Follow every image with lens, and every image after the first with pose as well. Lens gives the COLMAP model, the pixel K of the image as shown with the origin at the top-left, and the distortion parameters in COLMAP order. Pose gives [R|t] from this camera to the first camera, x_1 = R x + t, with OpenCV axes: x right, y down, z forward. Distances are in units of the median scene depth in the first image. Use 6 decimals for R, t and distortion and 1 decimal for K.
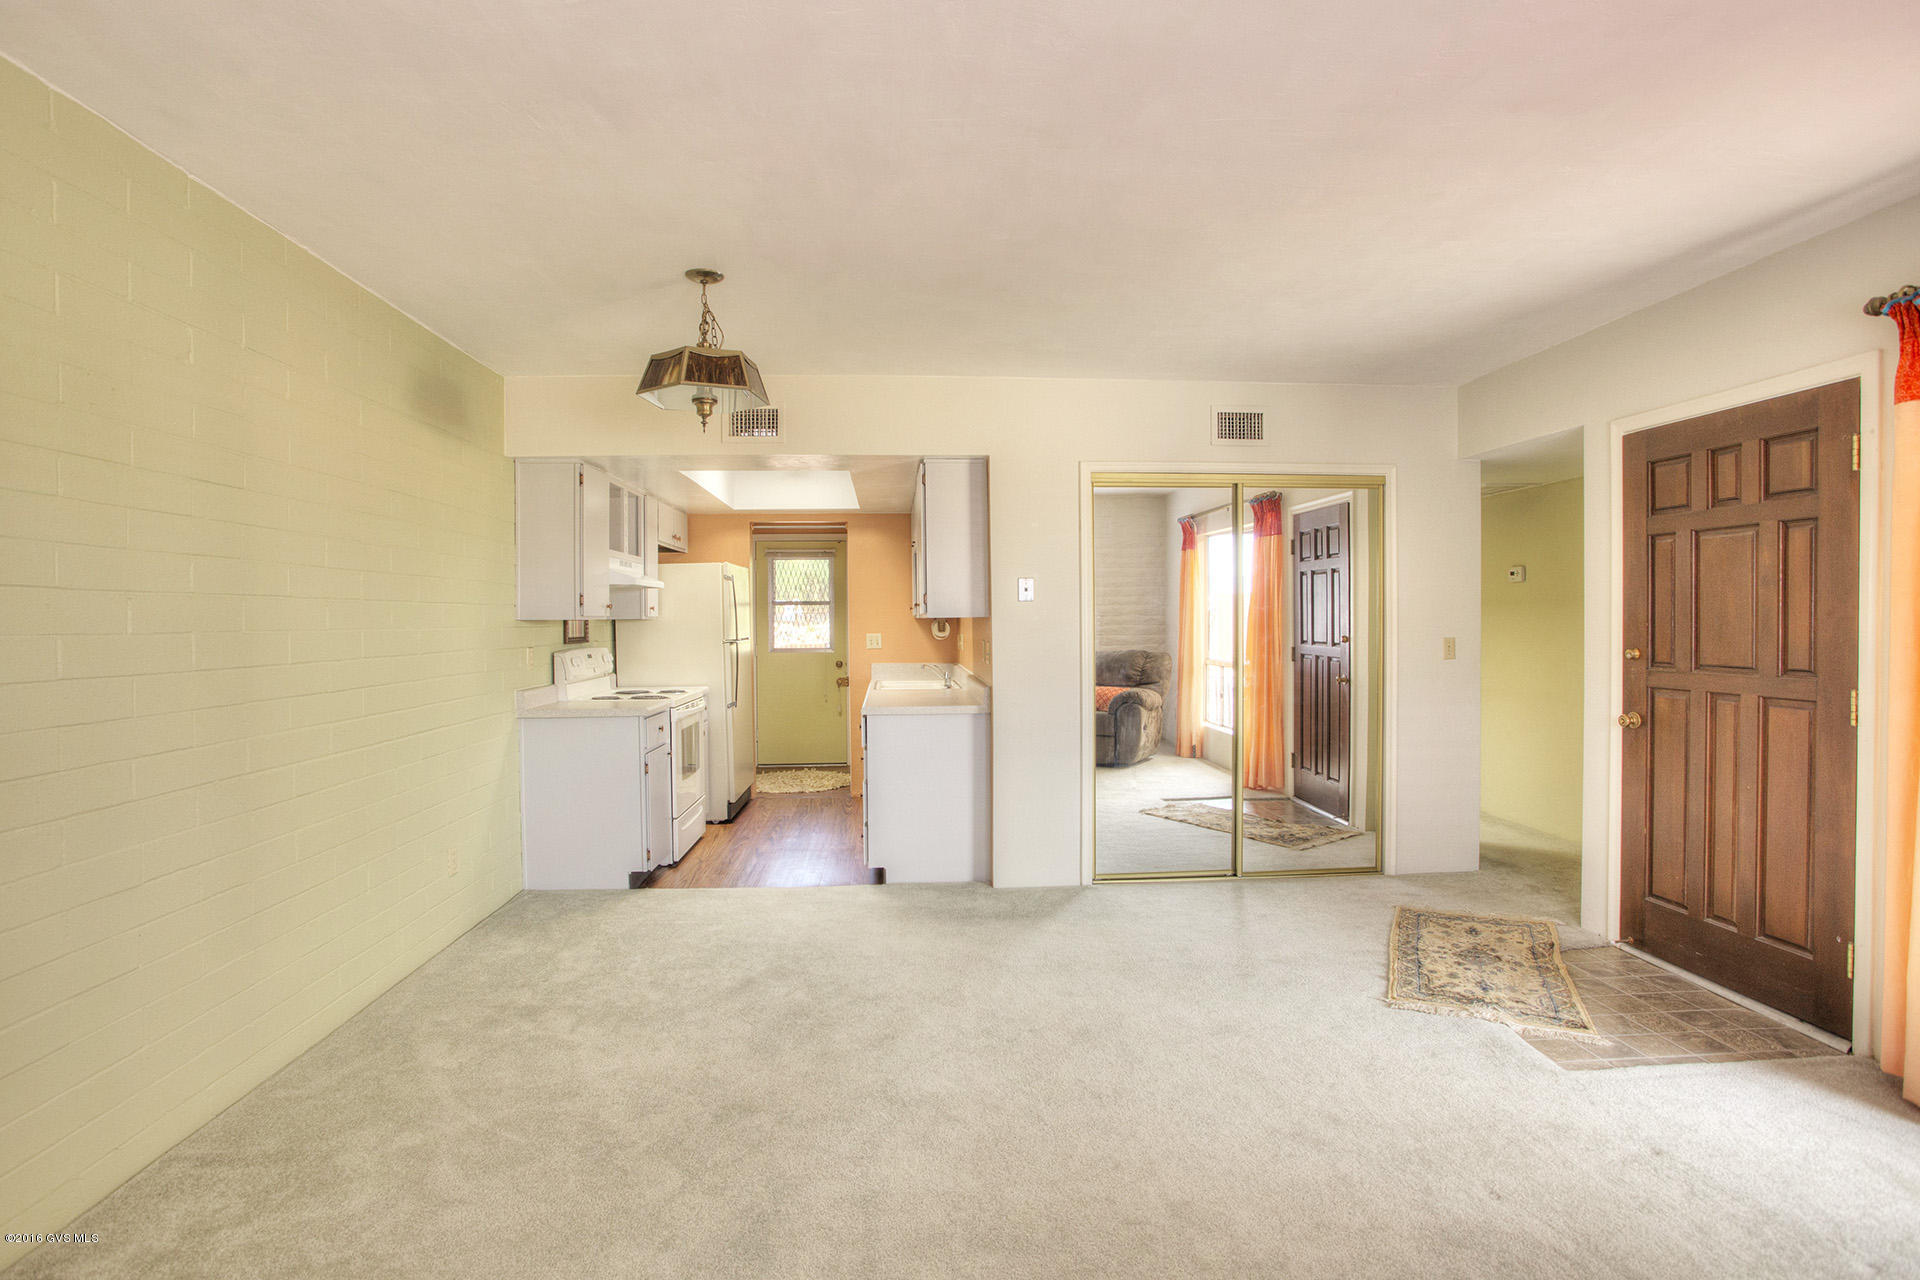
lens RADIAL K [[991.5, 0, 960.0], [0, 991.5, 640.0], [0, 0, 1]] dist [-0.000163, -0.000017]
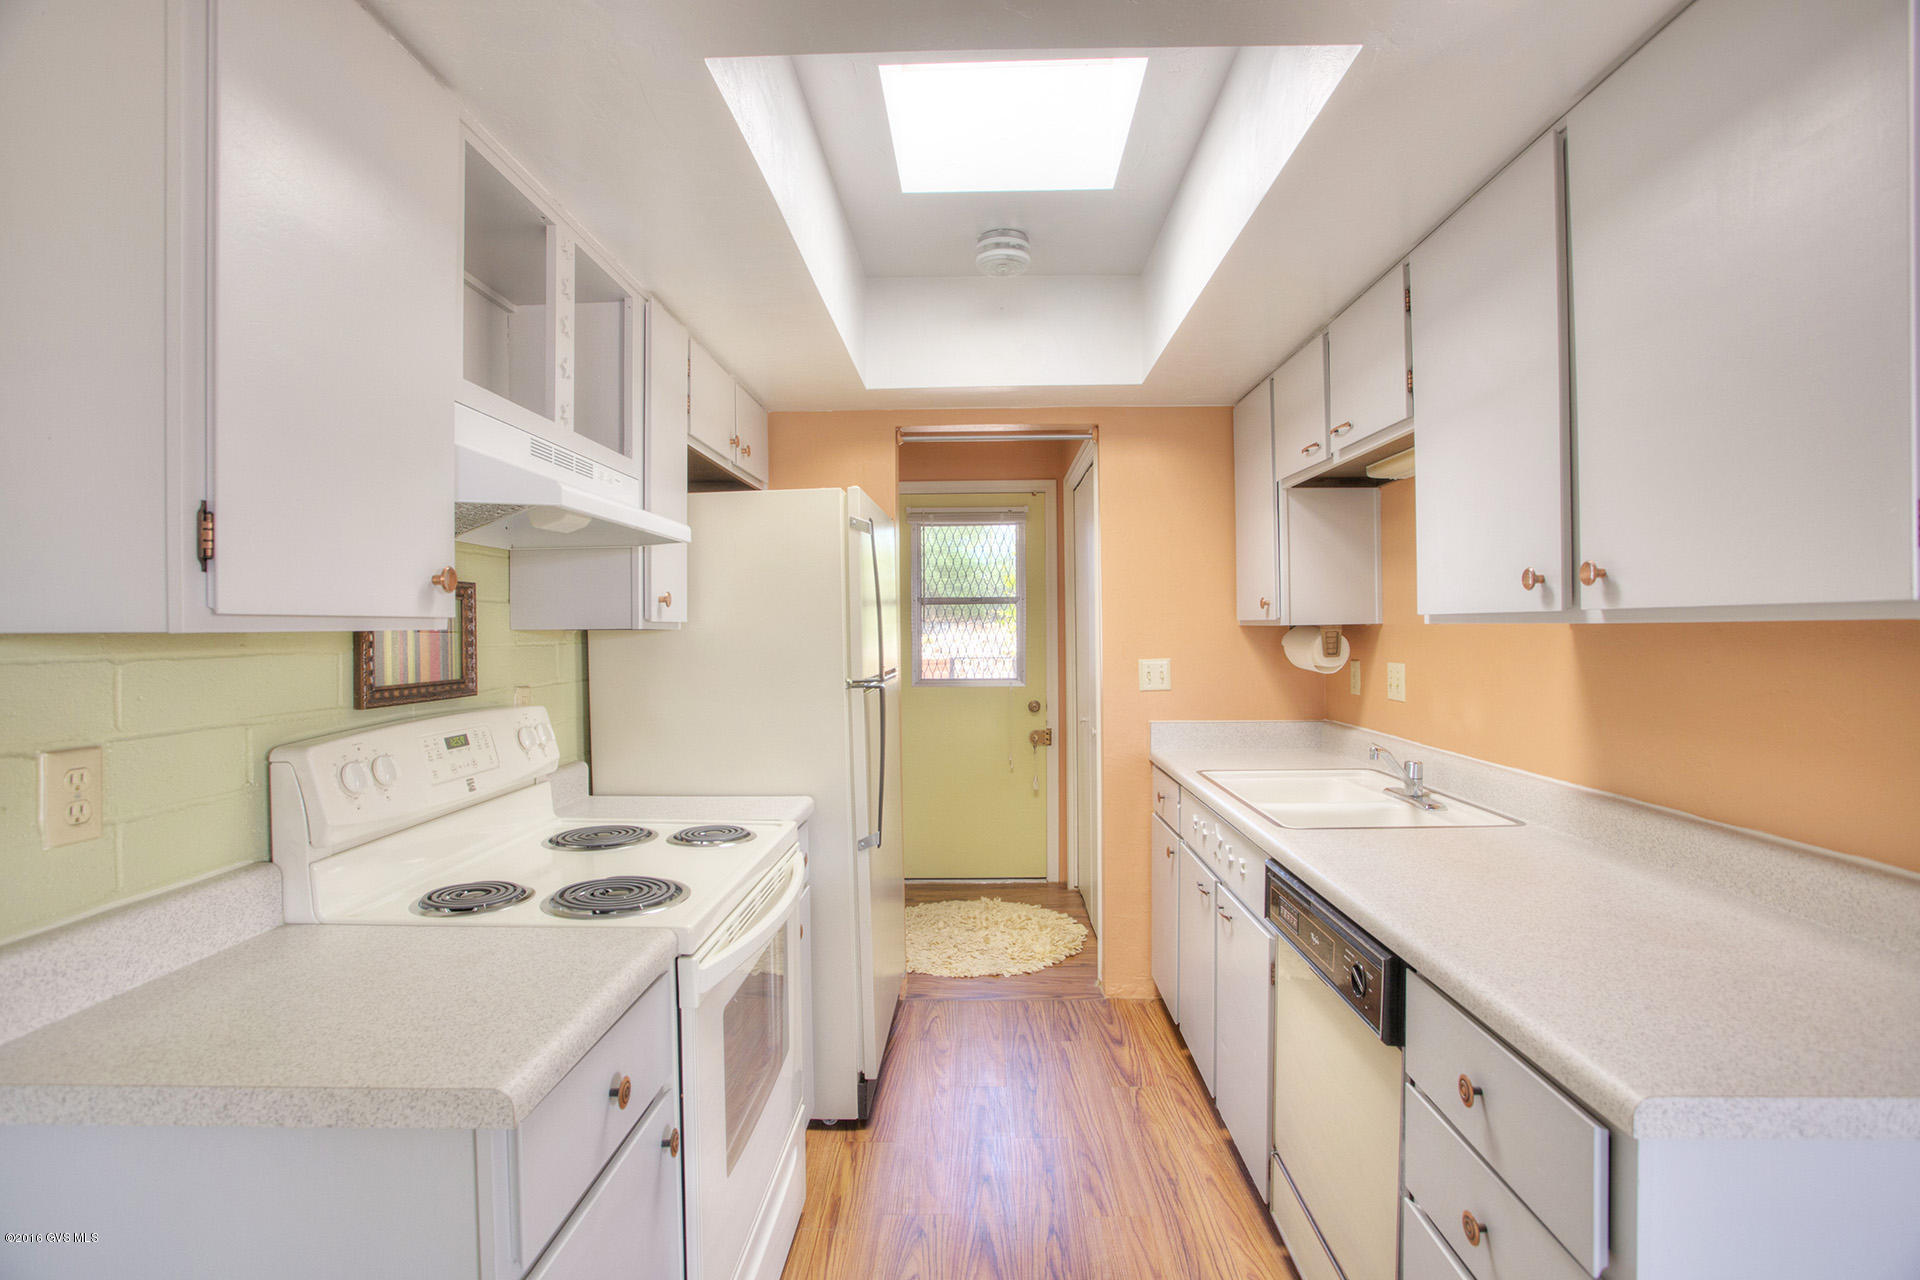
lens RADIAL K [[943.4, 0, 960.0], [0, 943.4, 640.0], [0, 0, 1]] dist [-0.001047, -0.000039]
pose [[0.995858, -0.002092, -0.090897, -0.153053], [0.001235, 0.999954, -0.009482, -0.012113], [0.090913, 0.009331, 0.995815, 0.601019]]
